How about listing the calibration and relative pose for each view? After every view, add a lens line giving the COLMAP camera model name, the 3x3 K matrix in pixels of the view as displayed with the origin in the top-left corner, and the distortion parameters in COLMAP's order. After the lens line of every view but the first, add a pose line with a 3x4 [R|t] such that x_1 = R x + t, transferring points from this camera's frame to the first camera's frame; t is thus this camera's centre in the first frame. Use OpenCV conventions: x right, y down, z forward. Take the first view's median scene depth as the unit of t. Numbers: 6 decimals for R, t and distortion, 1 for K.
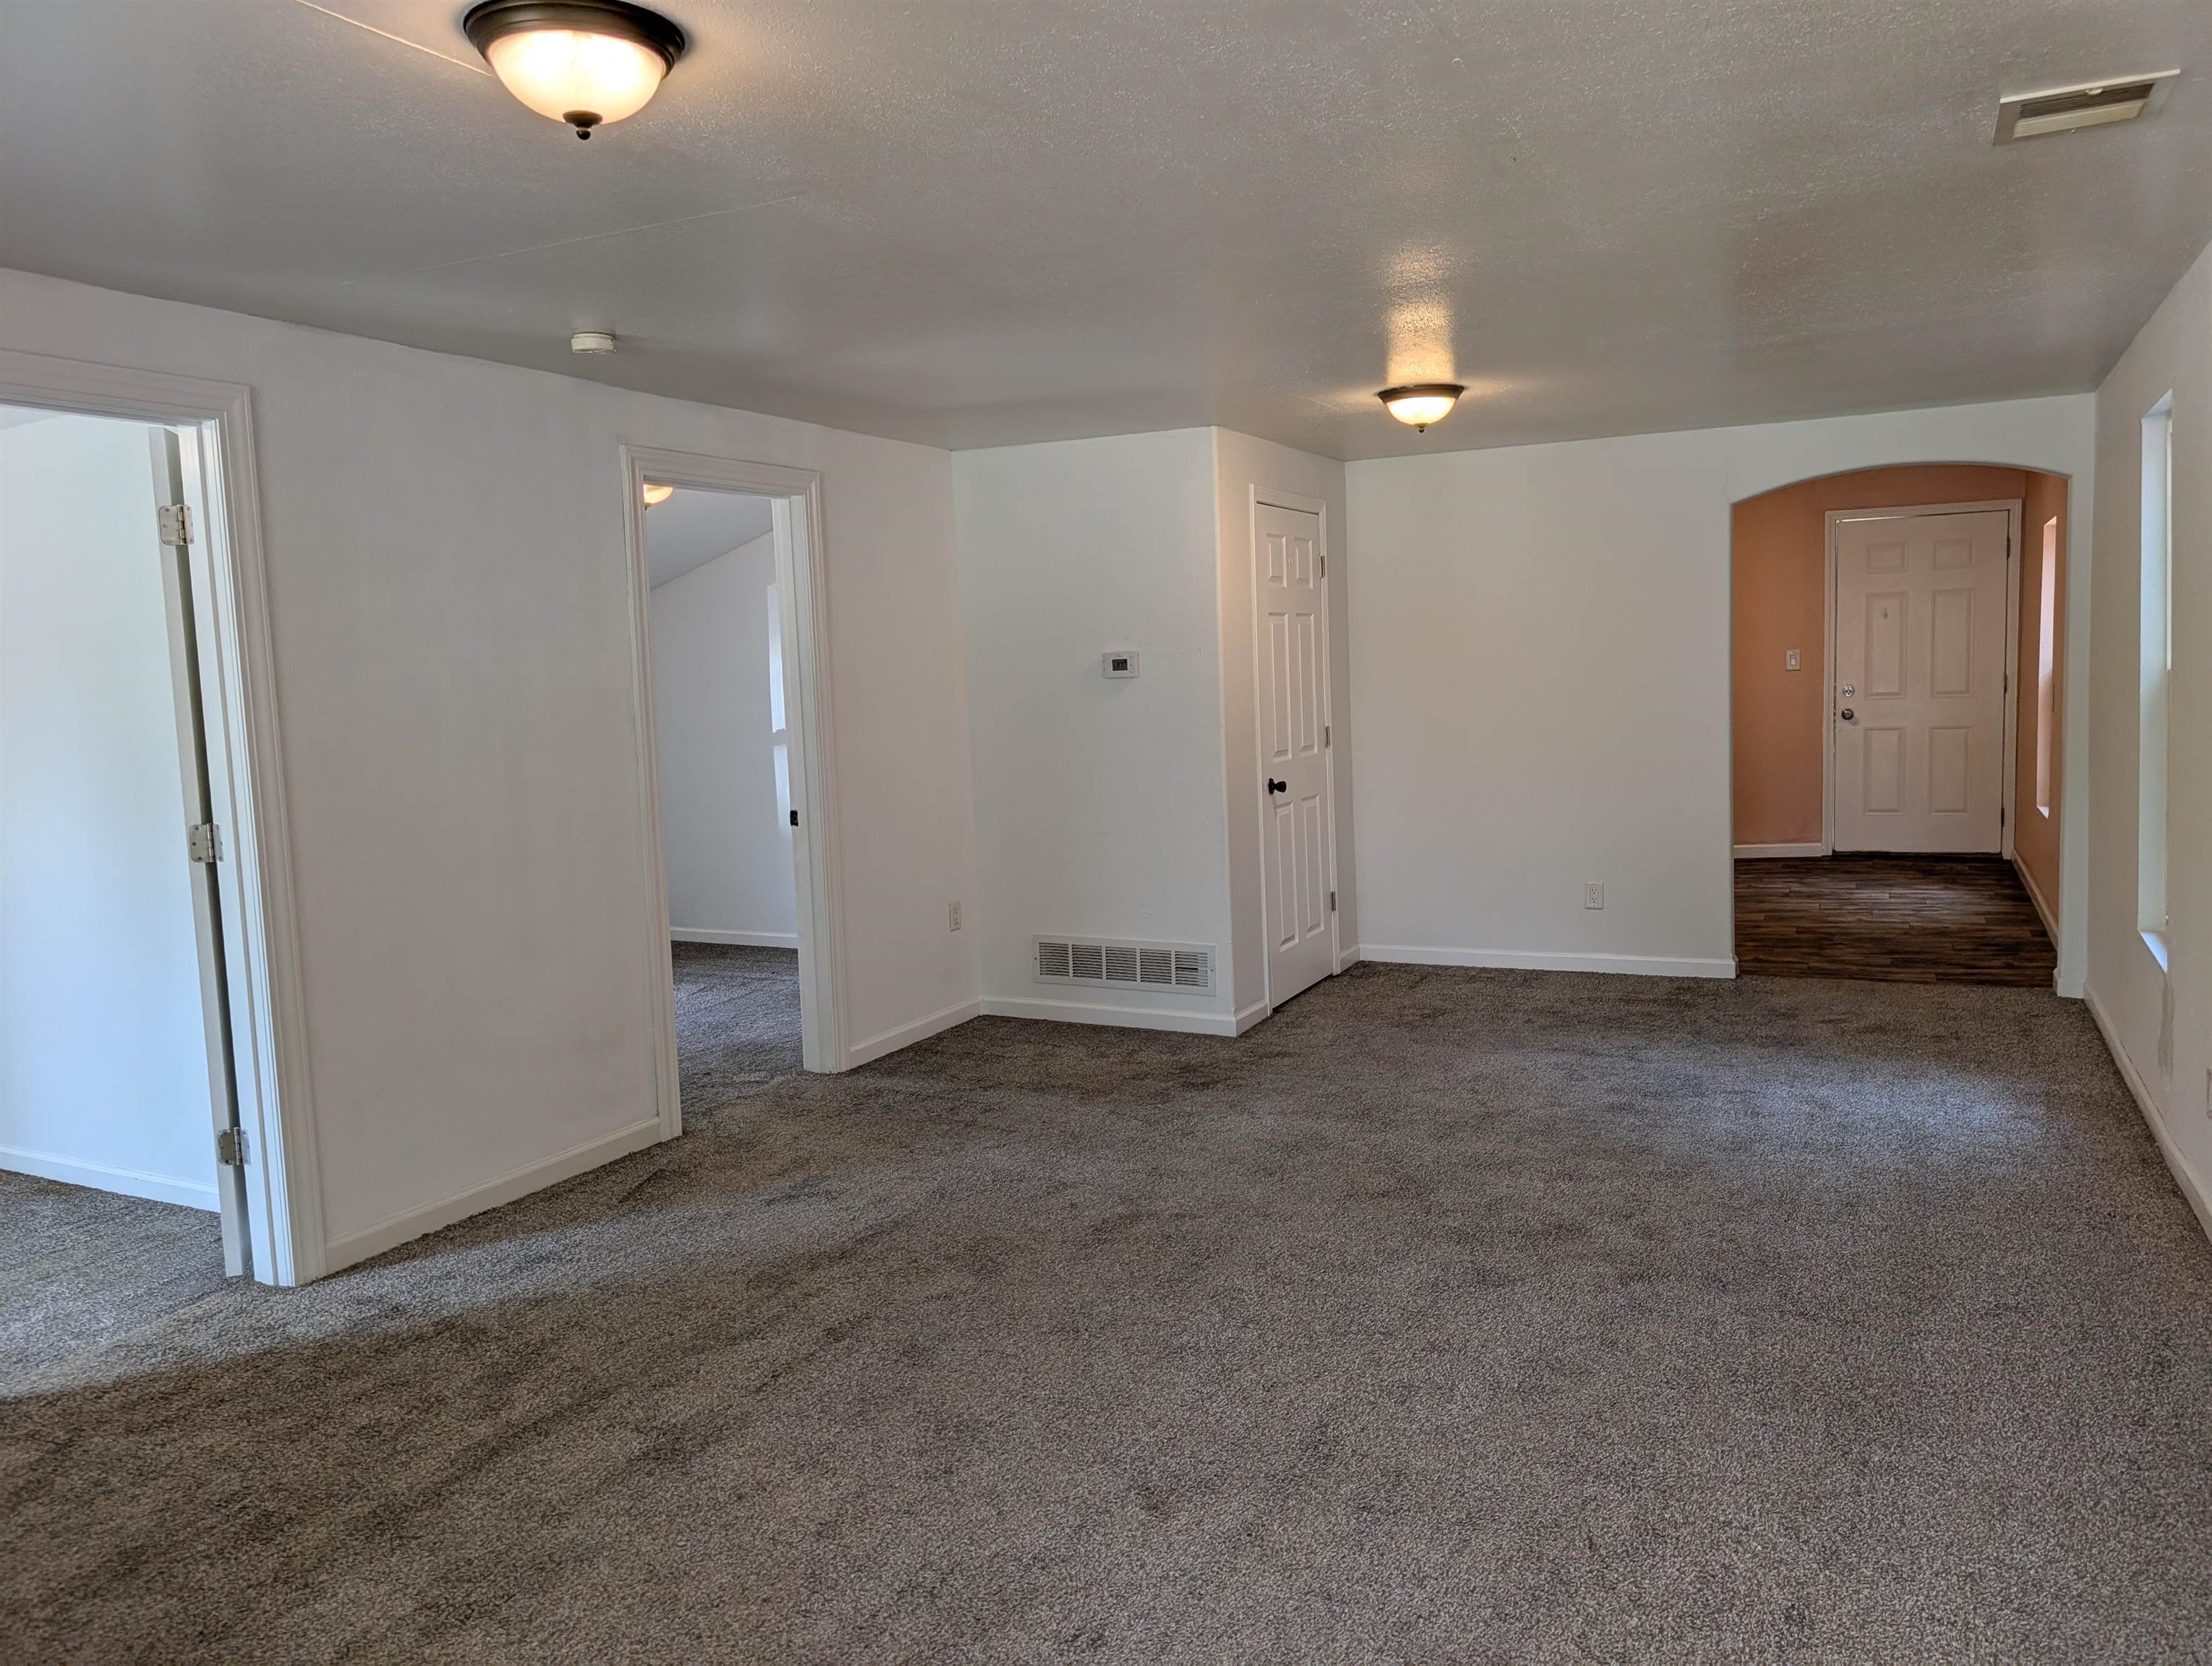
lens RADIAL K [[1694.2, 0, 1106.0], [0, 1694.2, 833.0], [0, 0, 1]] dist [-0.004169, -0.002757]
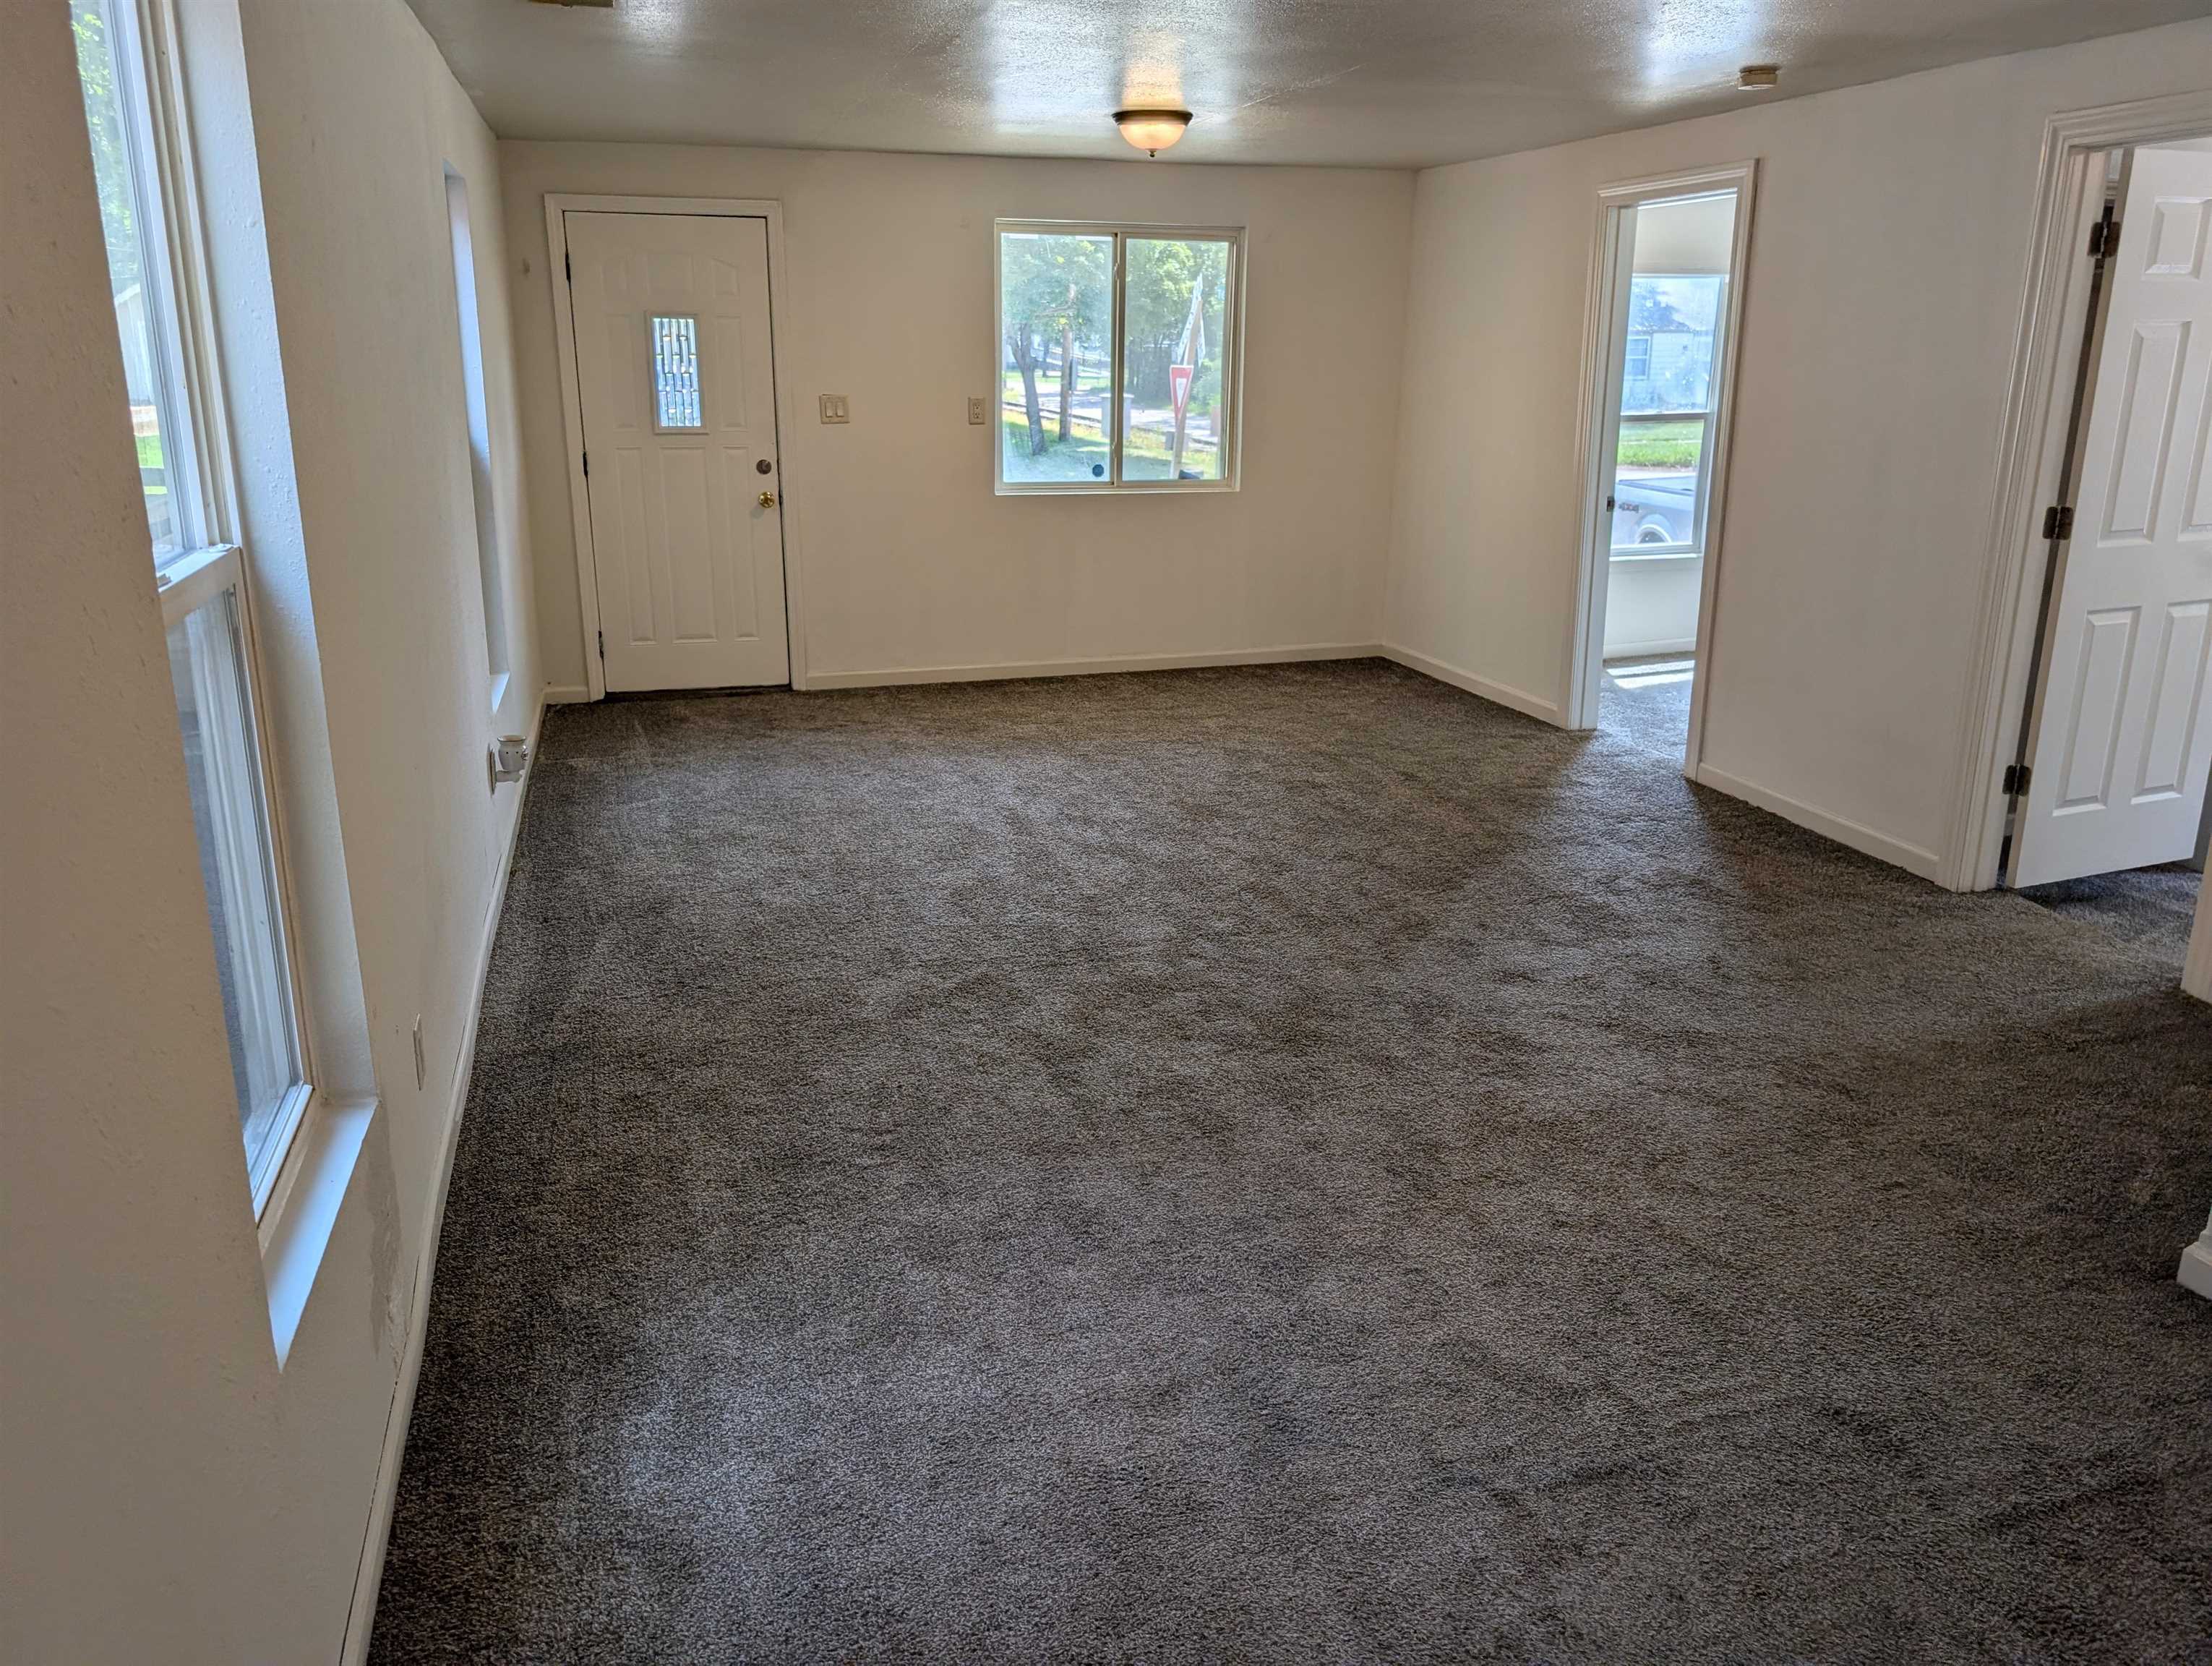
lens RADIAL K [[1694.2, 0, 1106.0], [0, 1694.2, 833.0], [0, 0, 1]] dist [-0.004169, -0.002757]
pose [[-0.742606, 0.223920, -0.631187, 0.734036], [-0.038767, 0.926499, 0.374295, -0.198071], [0.668606, 0.302423, -0.679342, 1.413291]]
